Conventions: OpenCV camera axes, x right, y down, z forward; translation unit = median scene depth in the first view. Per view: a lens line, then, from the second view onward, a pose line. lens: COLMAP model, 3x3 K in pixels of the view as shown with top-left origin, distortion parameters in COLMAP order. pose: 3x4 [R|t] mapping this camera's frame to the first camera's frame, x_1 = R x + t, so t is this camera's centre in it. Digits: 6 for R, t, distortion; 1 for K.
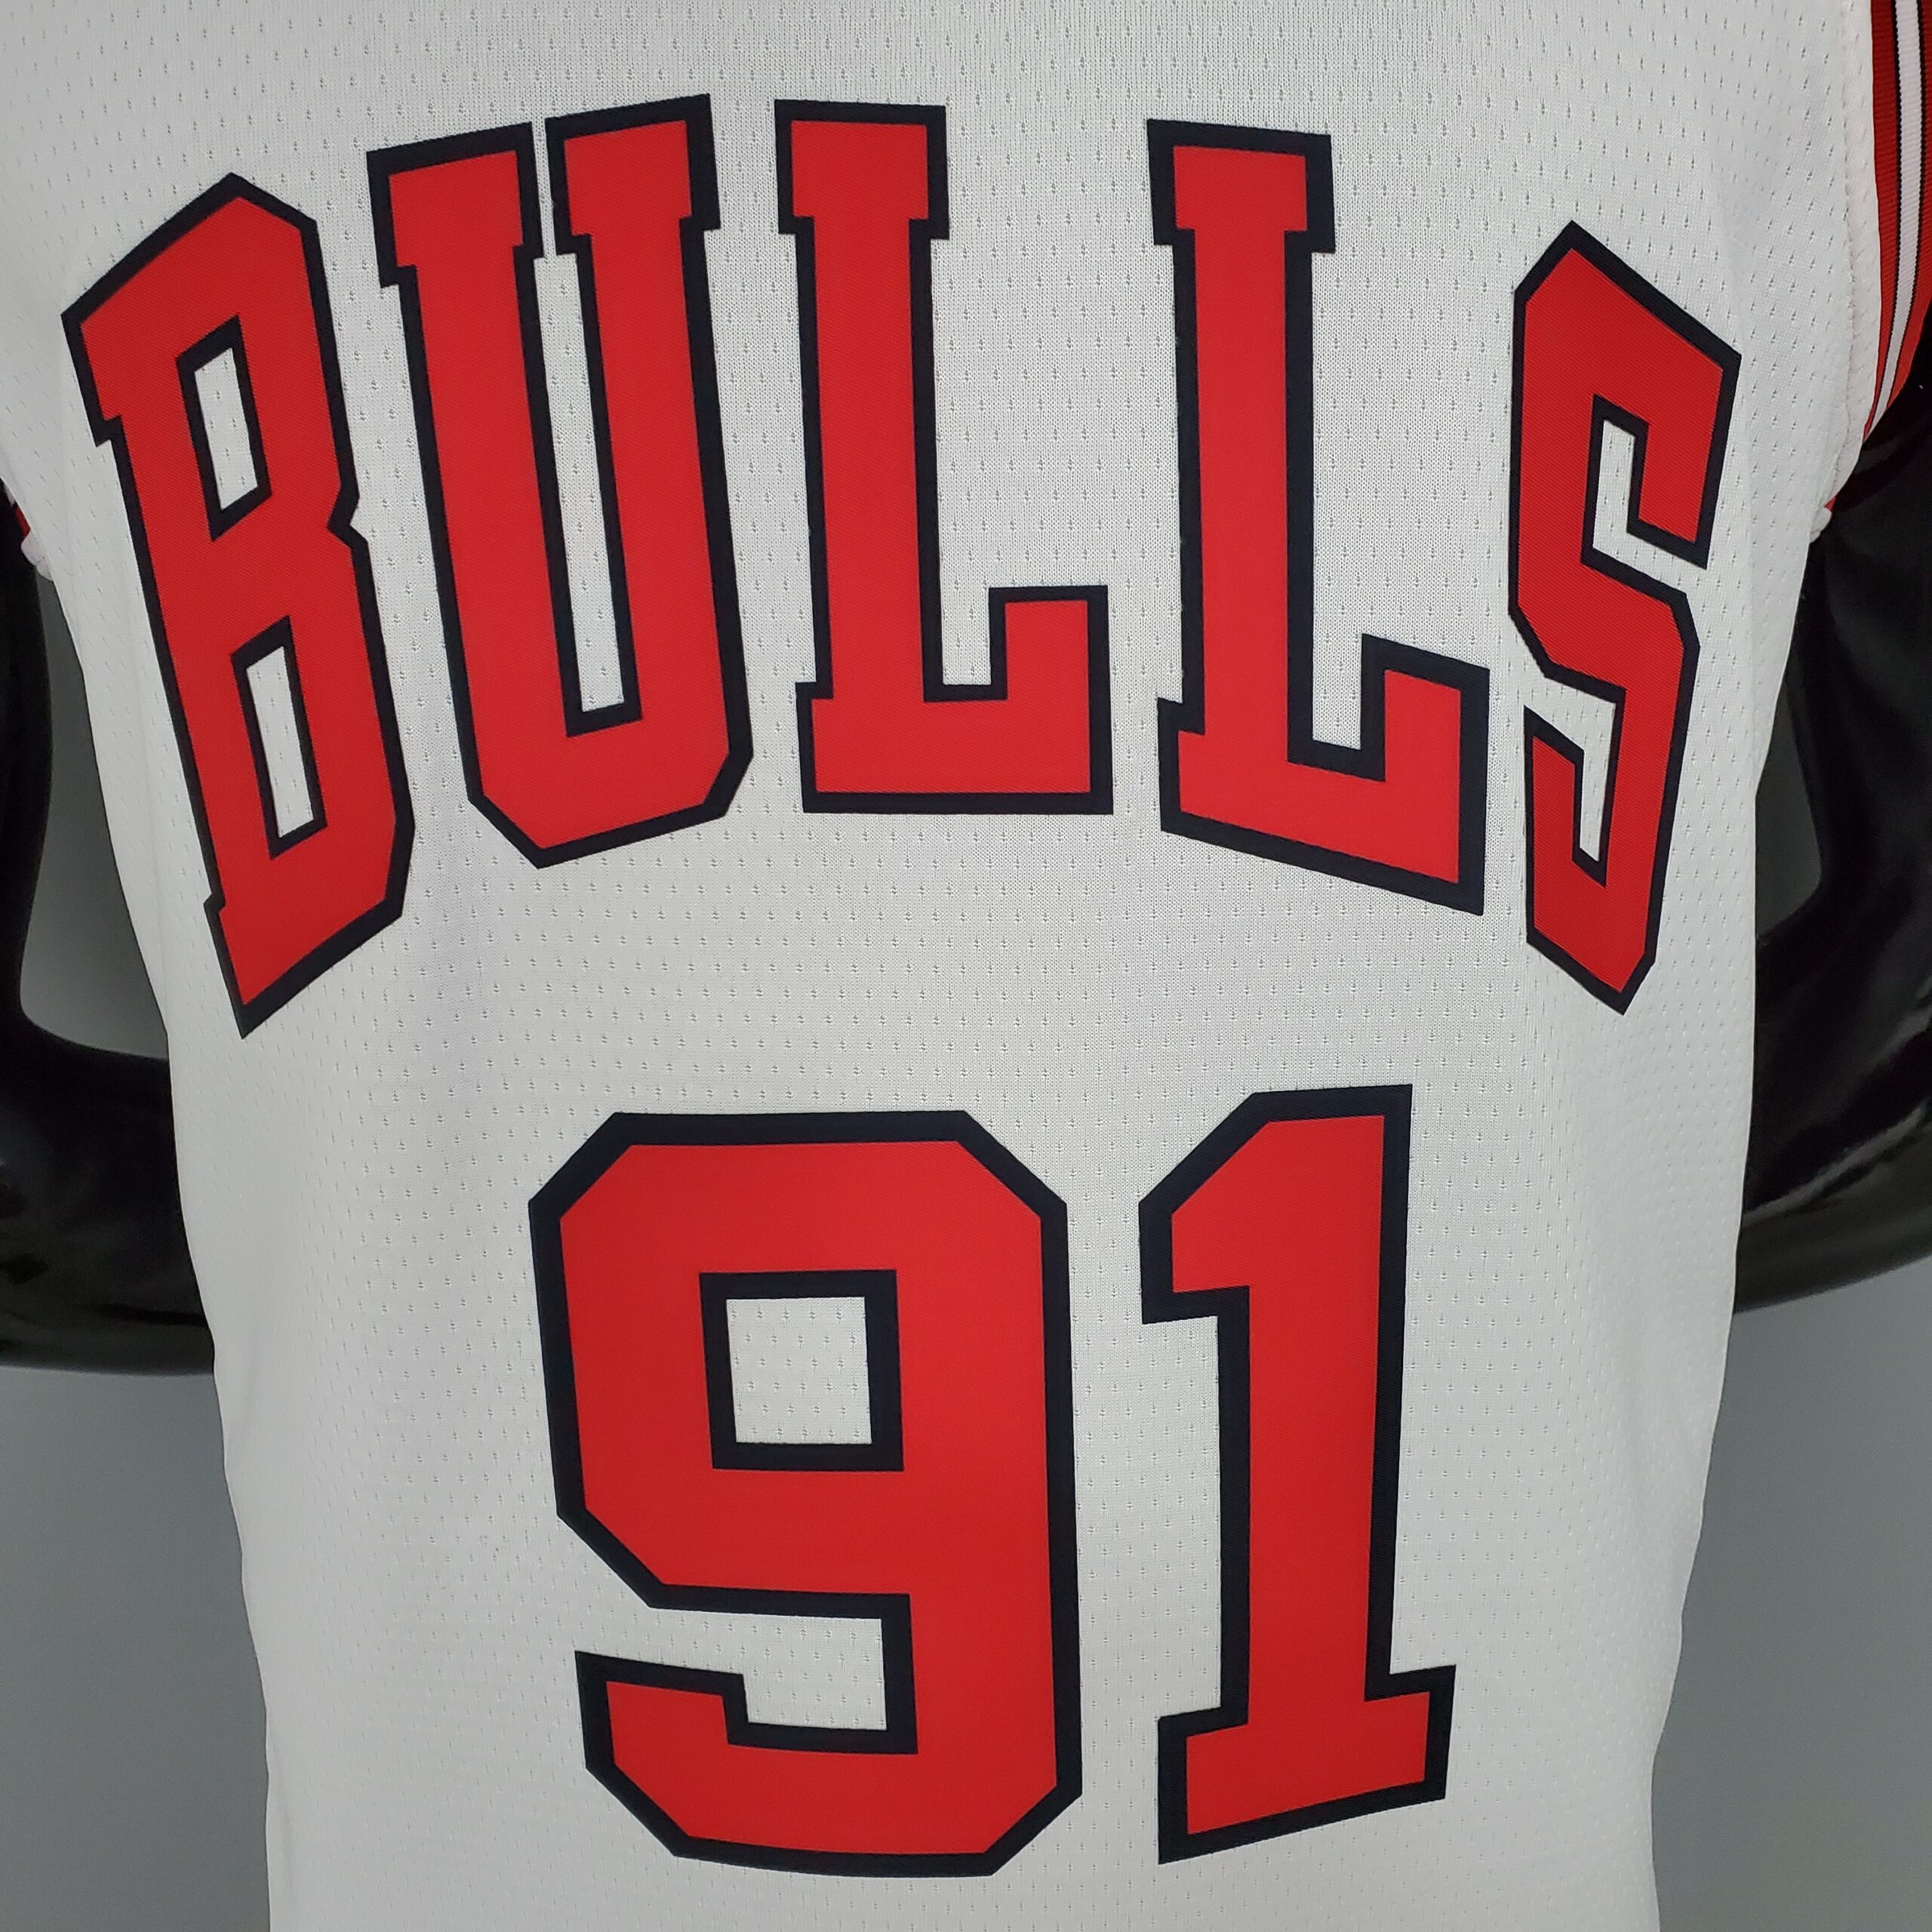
lens RADIAL K [[2124.9, 0, 986.4], [0, 2124.9, 1027.9], [0, 0, 1]] dist [0.097779, -0.373708]
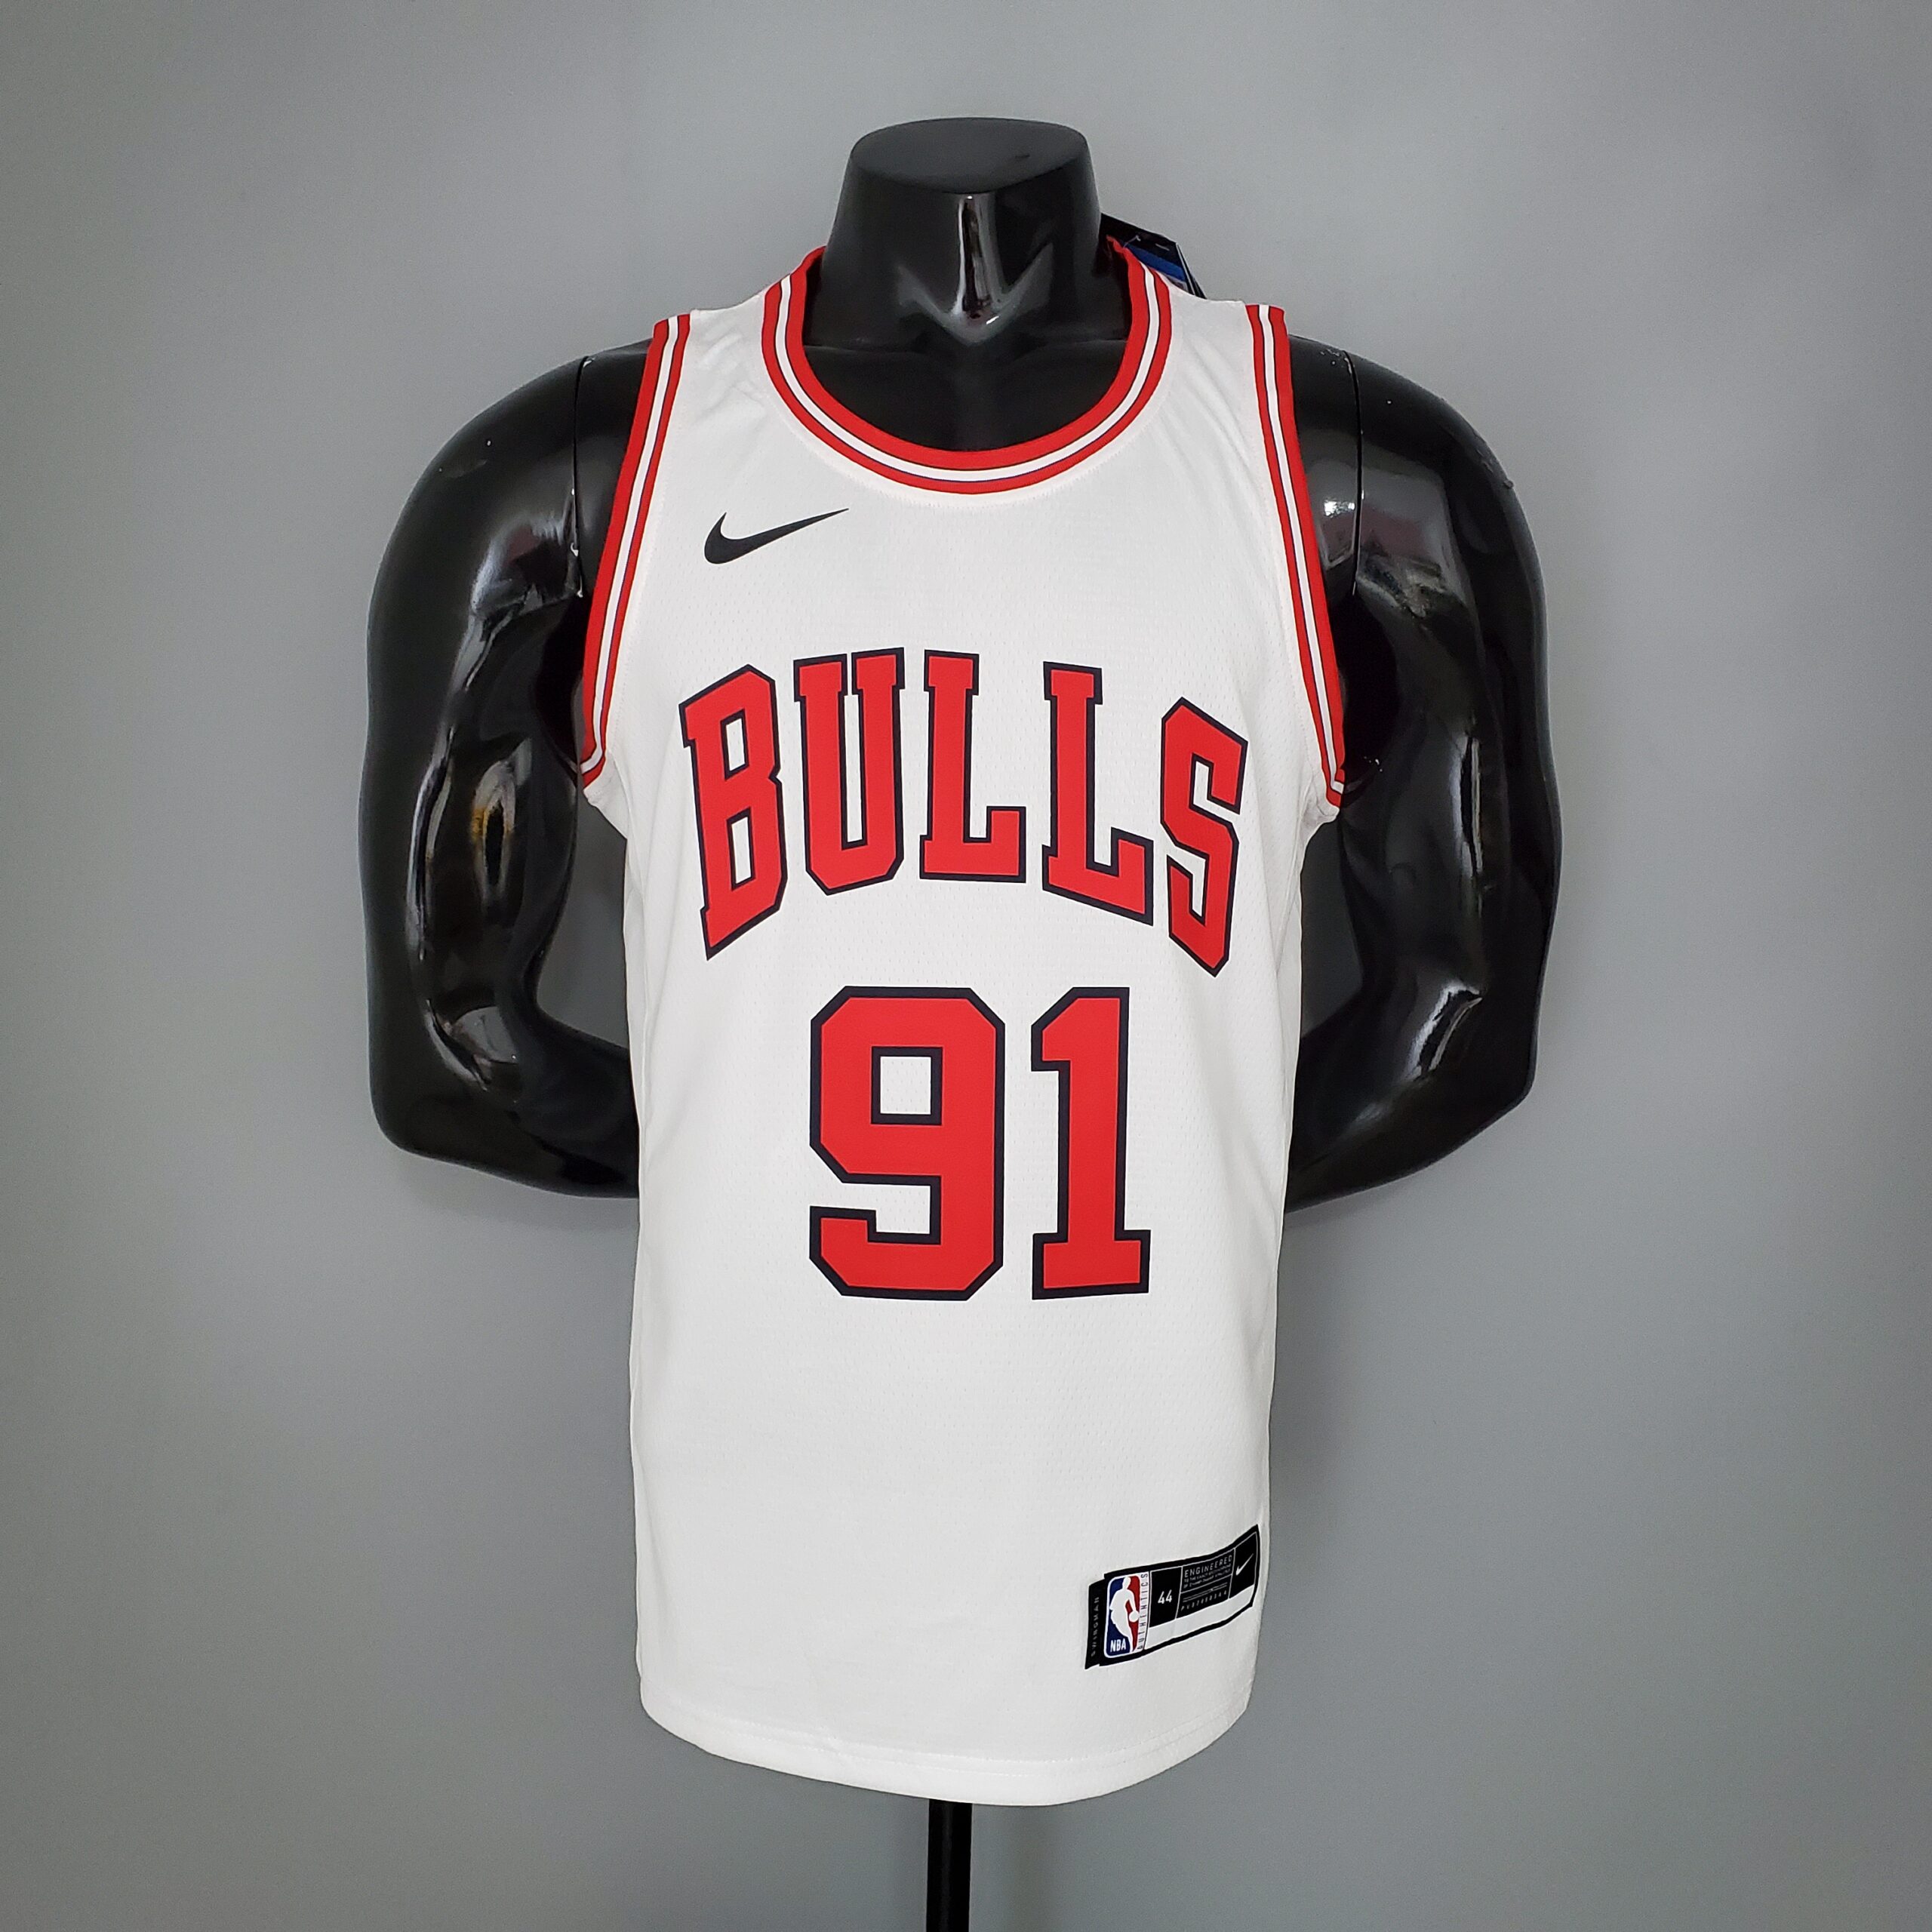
lens RADIAL K [[1750.5, 0, 966.0], [0, 1750.5, 966.0], [0, 0, 1]] dist [0.052725, -0.005560]
pose [[0.999128, 0.041692, -0.002175, -0.012344], [-0.041454, 0.984556, -0.170090, 0.416667], [-0.004950, 0.170032, 0.985426, -1.329482]]
